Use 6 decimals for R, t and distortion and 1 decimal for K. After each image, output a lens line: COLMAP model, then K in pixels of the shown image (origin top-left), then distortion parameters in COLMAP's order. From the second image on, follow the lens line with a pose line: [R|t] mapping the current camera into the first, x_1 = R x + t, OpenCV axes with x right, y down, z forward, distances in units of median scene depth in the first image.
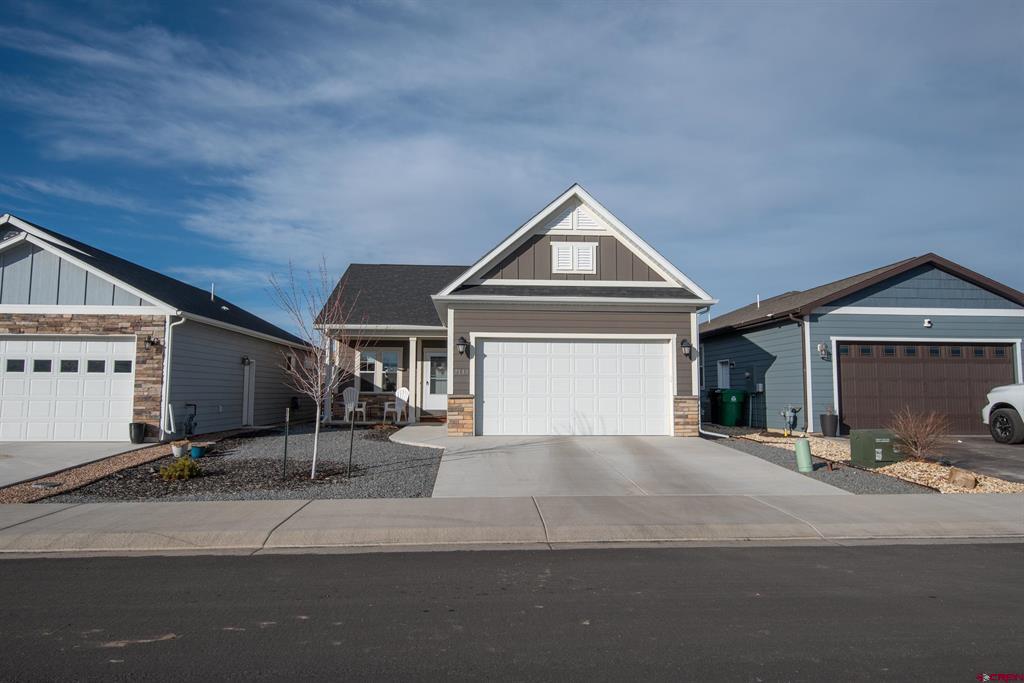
lens RADIAL K [[683.4, 0, 510.5], [0, 683.4, 334.9], [0, 0, 1]] dist [0.016142, -0.001001]
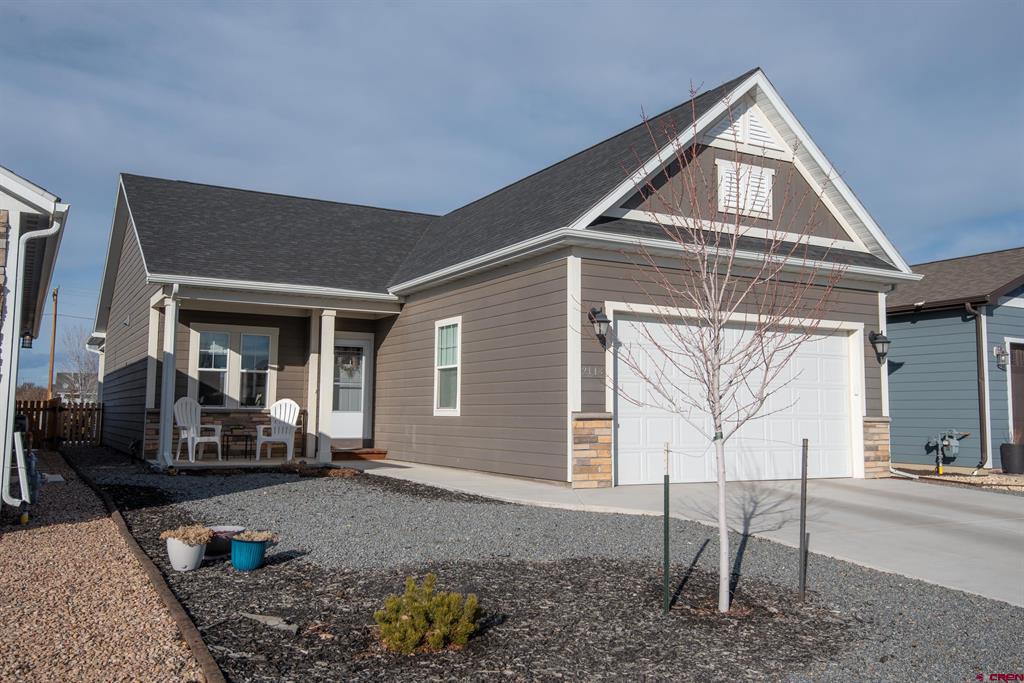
lens RADIAL K [[880.4, 0, 516.3], [0, 880.4, 334.8], [0, 0, 1]] dist [0.043387, -0.001360]
pose [[0.902642, 0.043869, 0.428152, -0.424224], [-0.042983, 0.999007, -0.011741, 0.034711], [-0.428241, -0.007806, 0.903631, 0.373350]]
